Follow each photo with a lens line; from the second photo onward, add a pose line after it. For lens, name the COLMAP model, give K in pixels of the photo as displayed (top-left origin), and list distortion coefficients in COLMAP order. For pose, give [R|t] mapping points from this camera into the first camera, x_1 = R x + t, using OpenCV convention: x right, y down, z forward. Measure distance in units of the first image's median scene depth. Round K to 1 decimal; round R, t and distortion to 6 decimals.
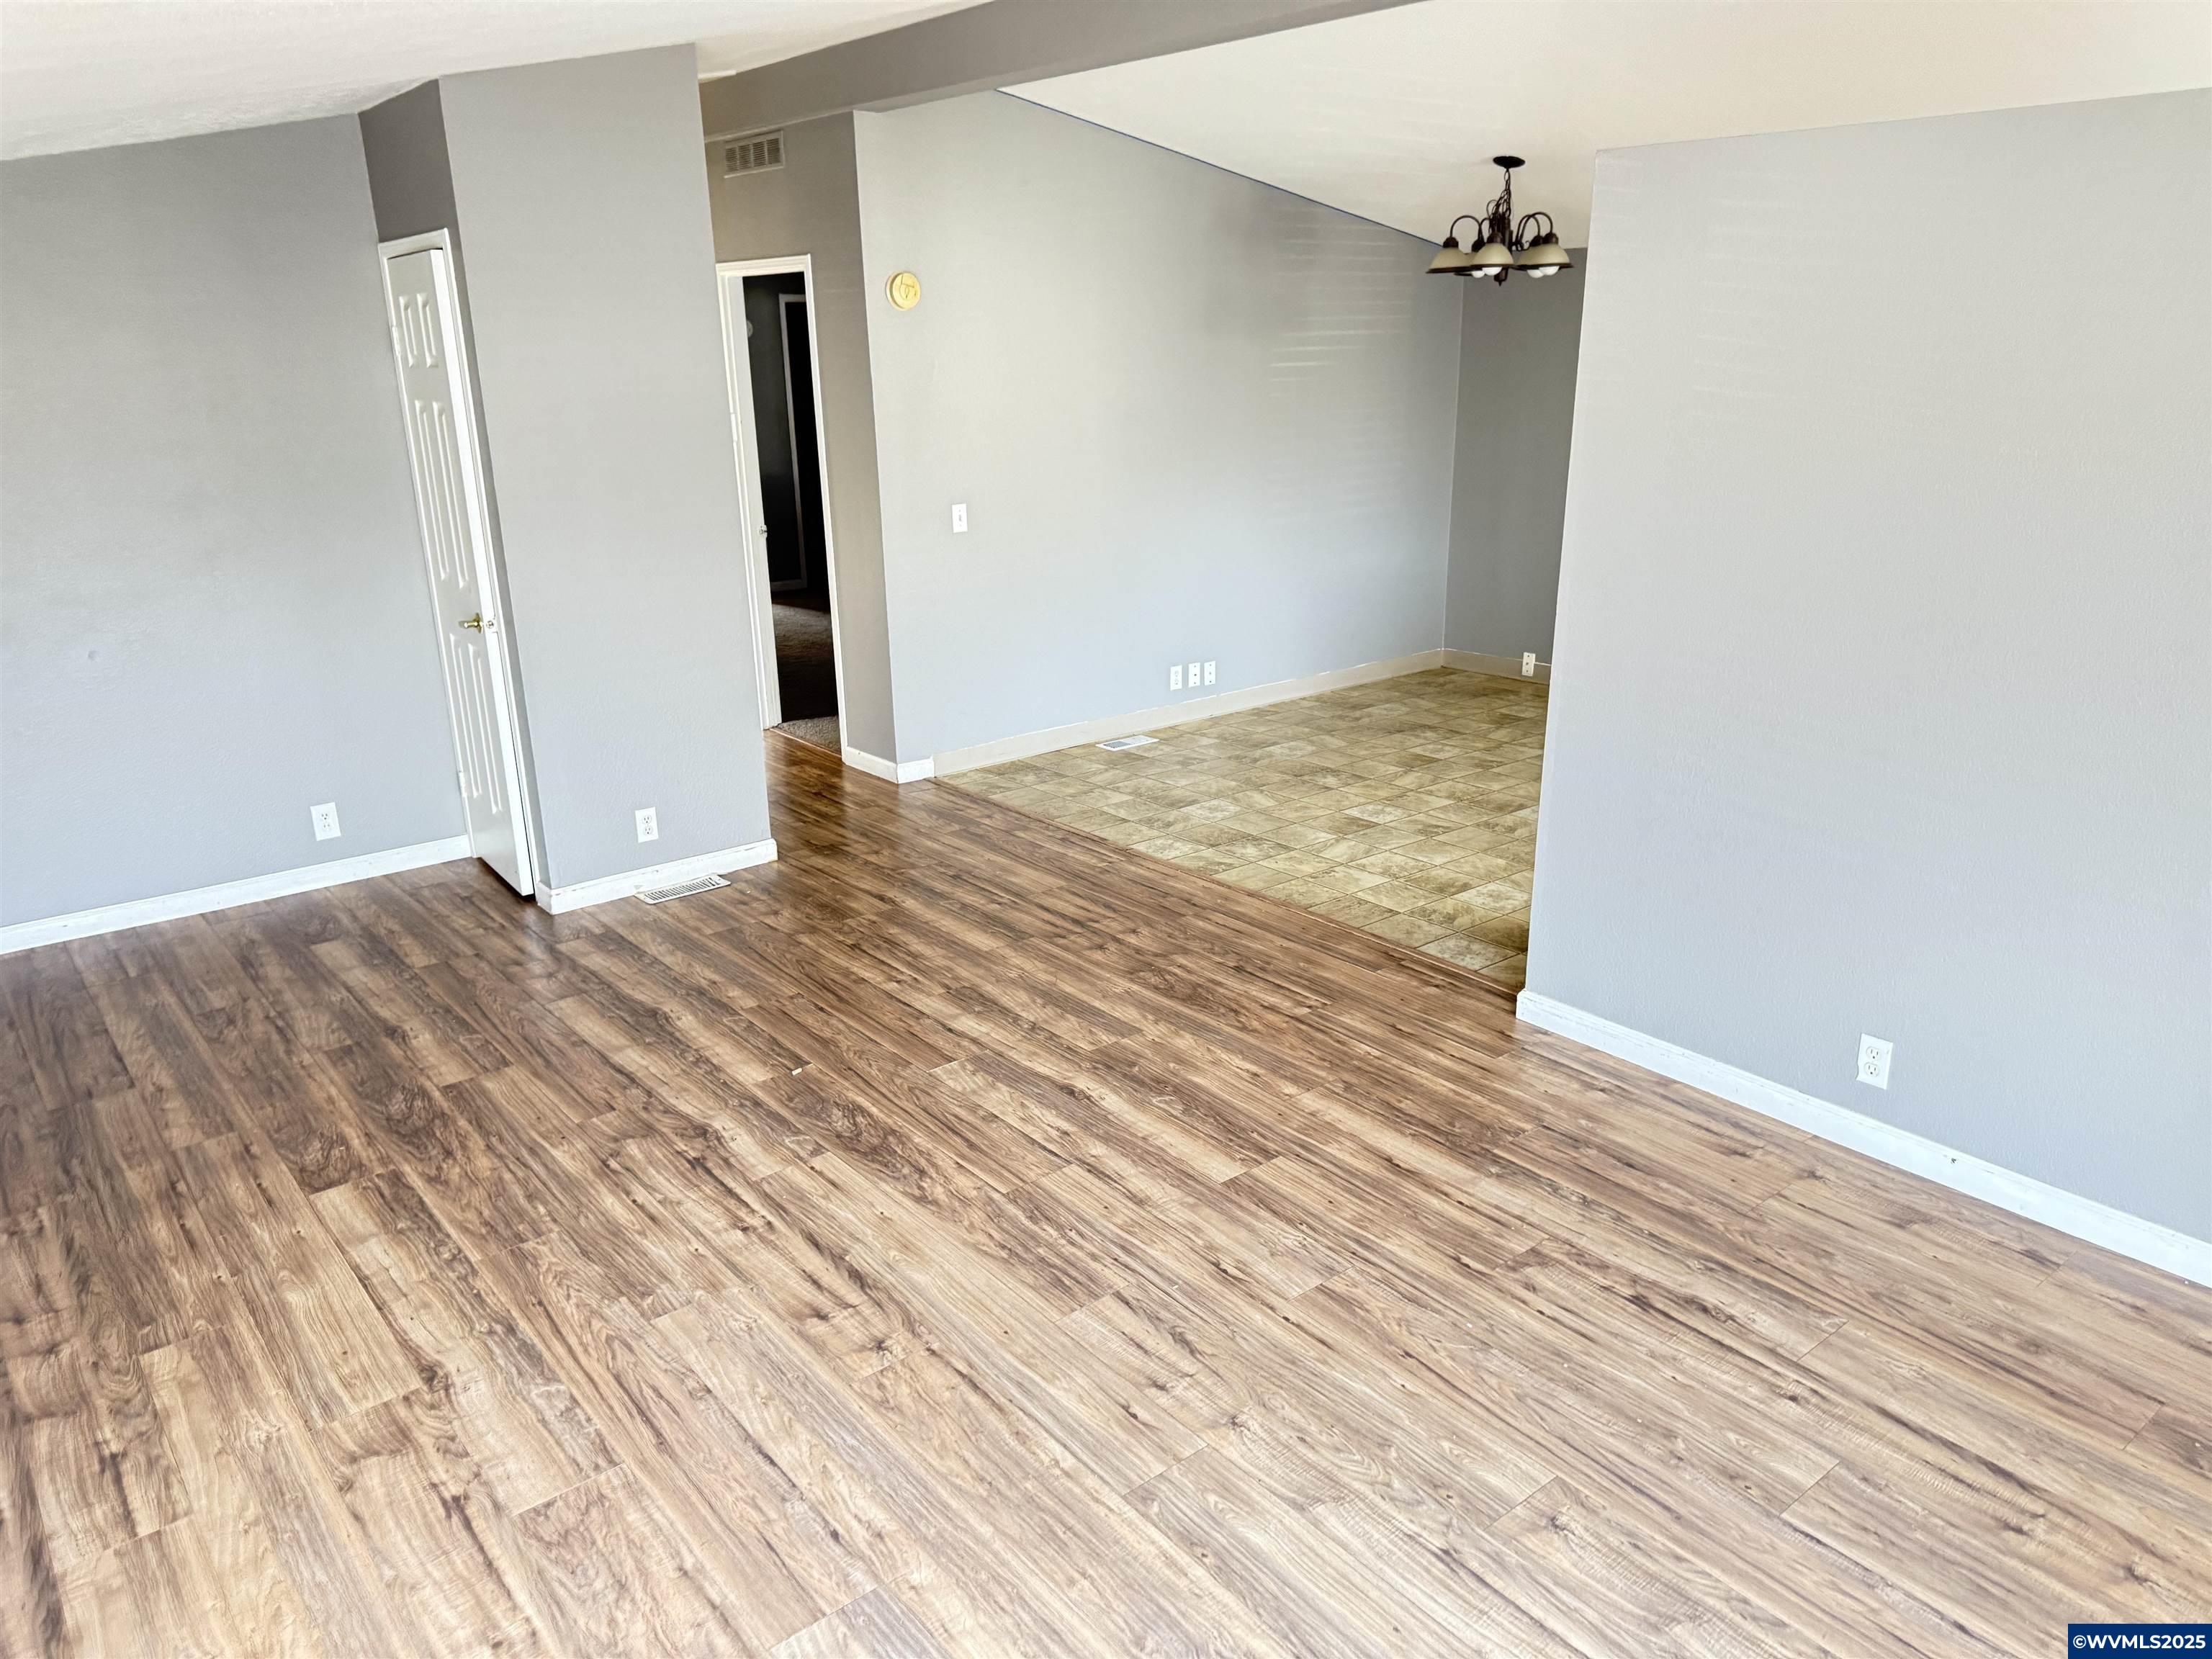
lens RADIAL K [[1626.0, 0, 1106.0], [0, 1626.0, 829.5], [0, 0, 1]] dist [0.098964, -0.167733]
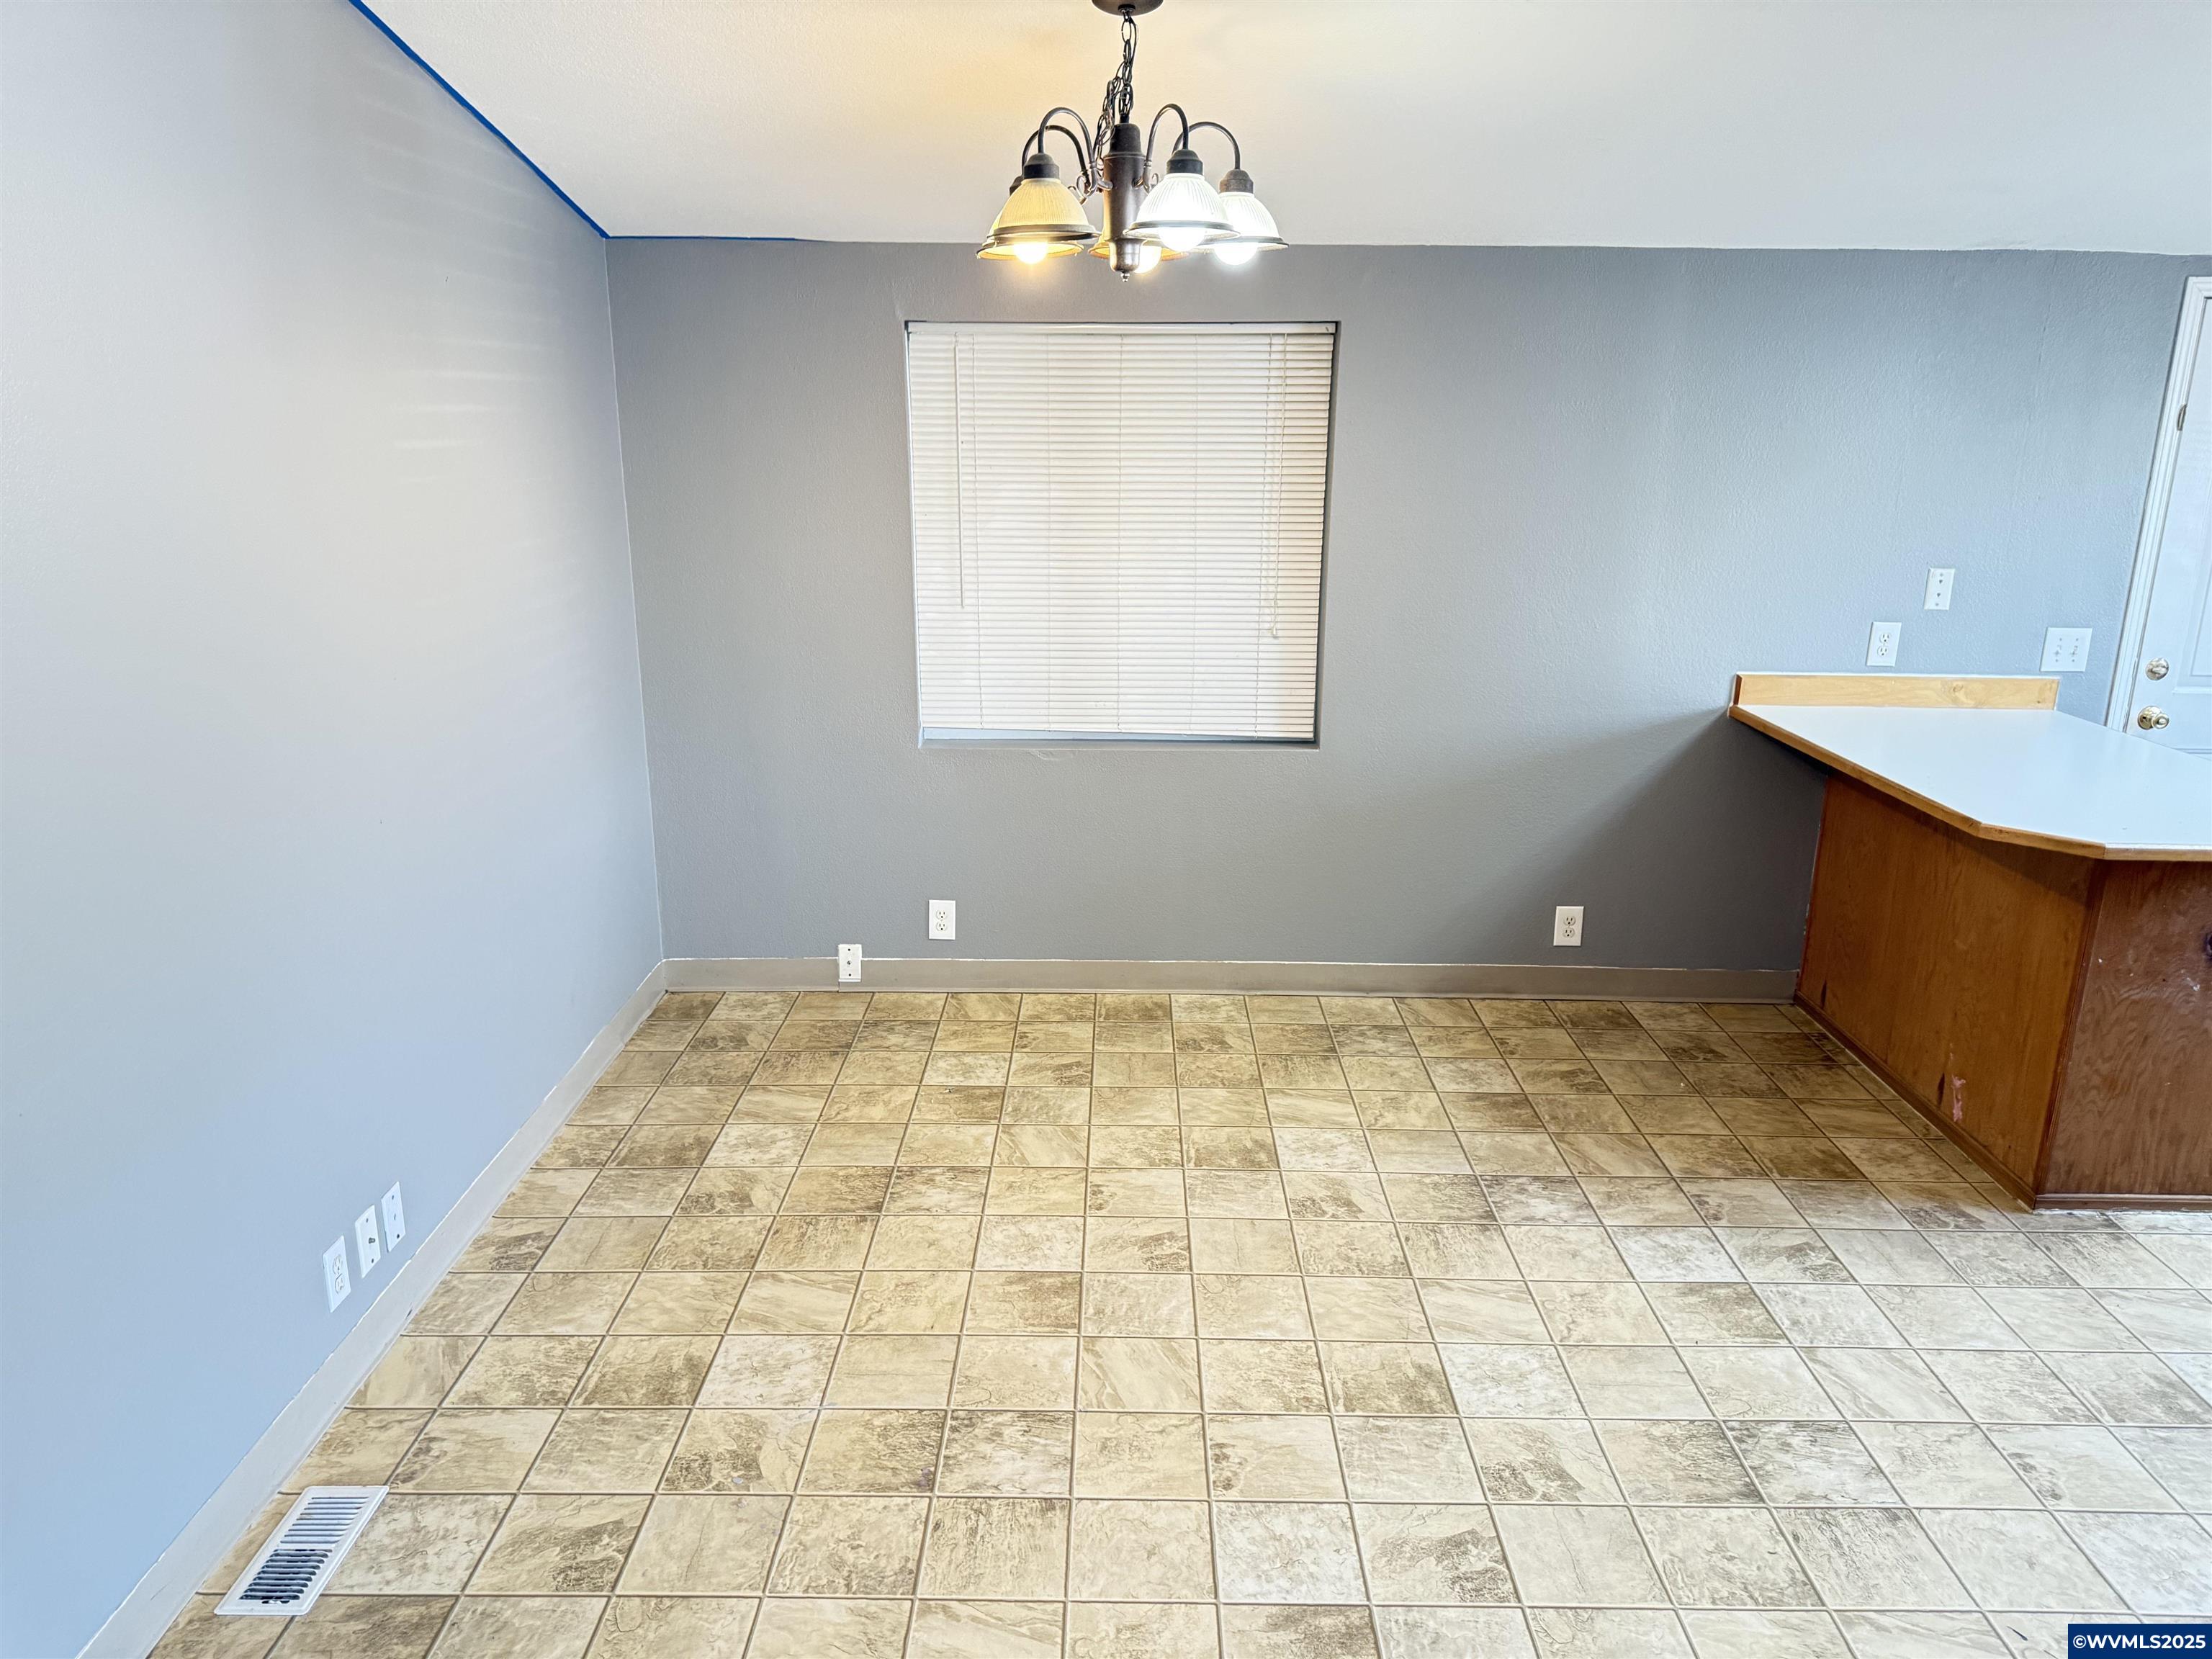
lens RADIAL K [[1548.1, 0, 1106.0], [0, 1548.1, 829.5], [0, 0, 1]] dist [0.053982, -0.046222]
pose [[0.637129, -0.185679, 0.748057, -0.110141], [0.213720, 0.975051, 0.059995, -0.207855], [-0.740534, 0.121650, 0.660917, 0.731730]]
